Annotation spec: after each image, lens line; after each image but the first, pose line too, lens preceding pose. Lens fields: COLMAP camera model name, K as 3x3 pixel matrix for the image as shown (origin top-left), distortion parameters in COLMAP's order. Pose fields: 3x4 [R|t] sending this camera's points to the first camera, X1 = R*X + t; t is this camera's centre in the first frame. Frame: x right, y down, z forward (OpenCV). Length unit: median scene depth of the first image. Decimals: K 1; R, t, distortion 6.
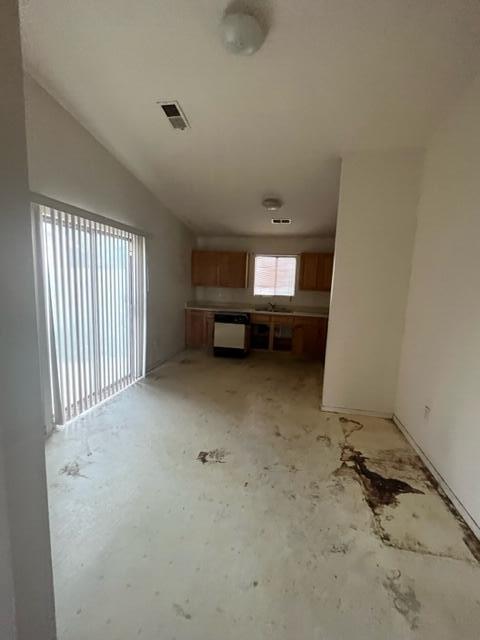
lens RADIAL K [[281.0, 0, 240.0], [0, 281.0, 320.0], [0, 0, 1]] dist [-0.000301, 0.000360]
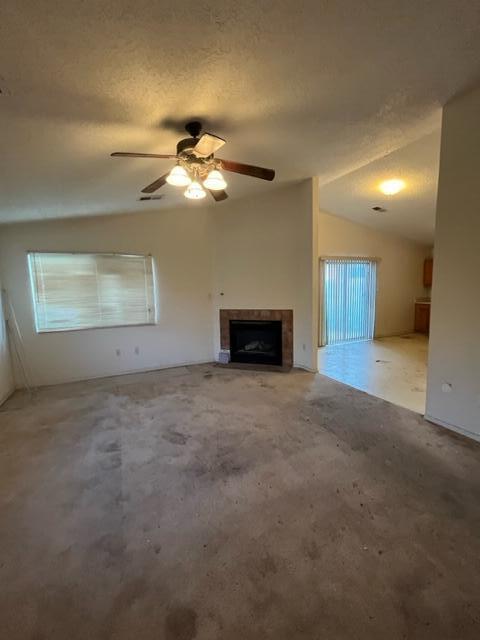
lens RADIAL K [[281.0, 0, 240.0], [0, 281.0, 320.0], [0, 0, 1]] dist [-0.000301, 0.000360]
pose [[0.588528, 0.044412, -0.807256, 0.447472], [-0.061918, 0.998033, 0.009767, 0.088336], [0.806102, 0.044236, 0.590121, -0.544217]]
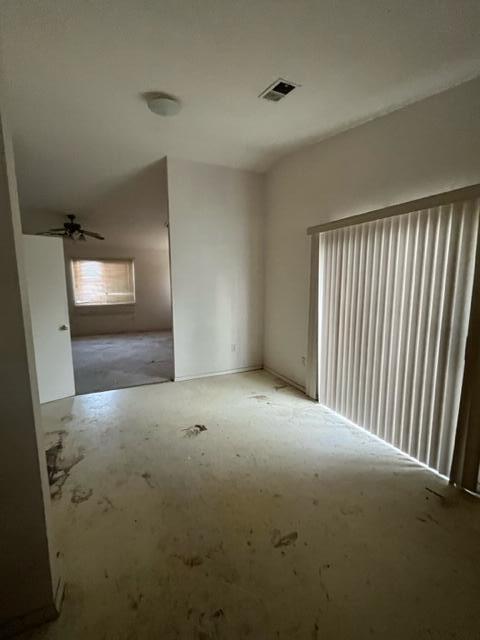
lens RADIAL K [[281.0, 0, 240.0], [0, 281.0, 320.0], [0, 0, 1]] dist [-0.000301, 0.000360]
pose [[-0.815587, 0.047093, -0.576715, 0.179136], [-0.107628, 0.966943, 0.231164, -0.115364], [0.568537, 0.250605, -0.783558, 0.837617]]
